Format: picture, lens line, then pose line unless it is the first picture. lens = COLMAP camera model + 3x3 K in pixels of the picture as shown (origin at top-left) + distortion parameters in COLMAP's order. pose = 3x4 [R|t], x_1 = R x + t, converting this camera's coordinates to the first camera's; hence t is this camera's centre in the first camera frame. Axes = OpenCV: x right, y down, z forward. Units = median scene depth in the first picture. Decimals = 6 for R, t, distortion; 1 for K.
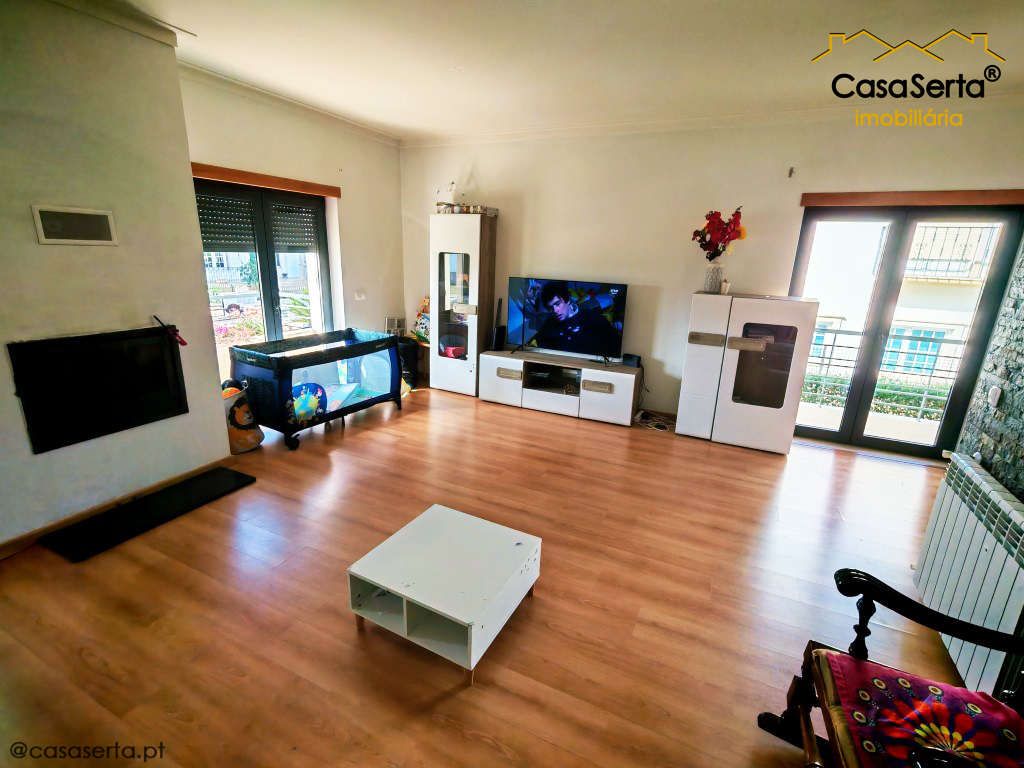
lens RADIAL K [[470.3, 0, 514.1], [0, 470.3, 381.2], [0, 0, 1]] dist [0.003037, 0.000064]
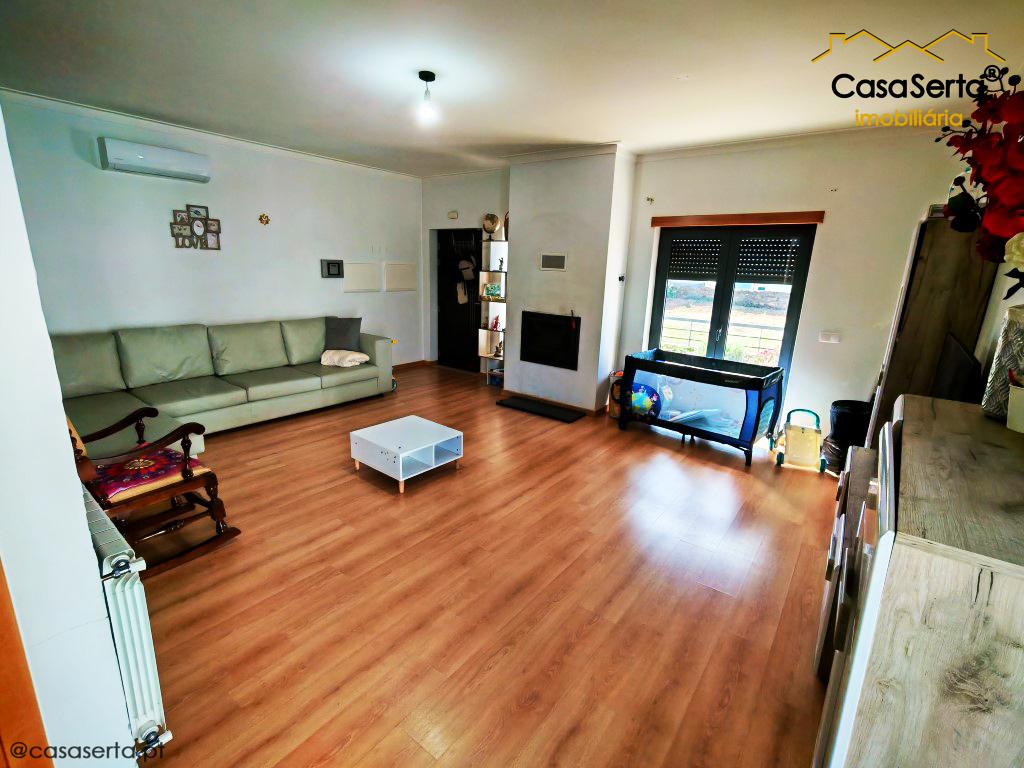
lens RADIAL K [[470.3, 0, 514.1], [0, 470.3, 381.2], [0, 0, 1]] dist [0.003037, 0.000064]
pose [[-0.198766, 0.198720, -0.959689, 0.746795], [-0.303349, 0.918664, 0.253053, -0.197962], [0.931918, 0.341419, -0.122318, 0.793402]]
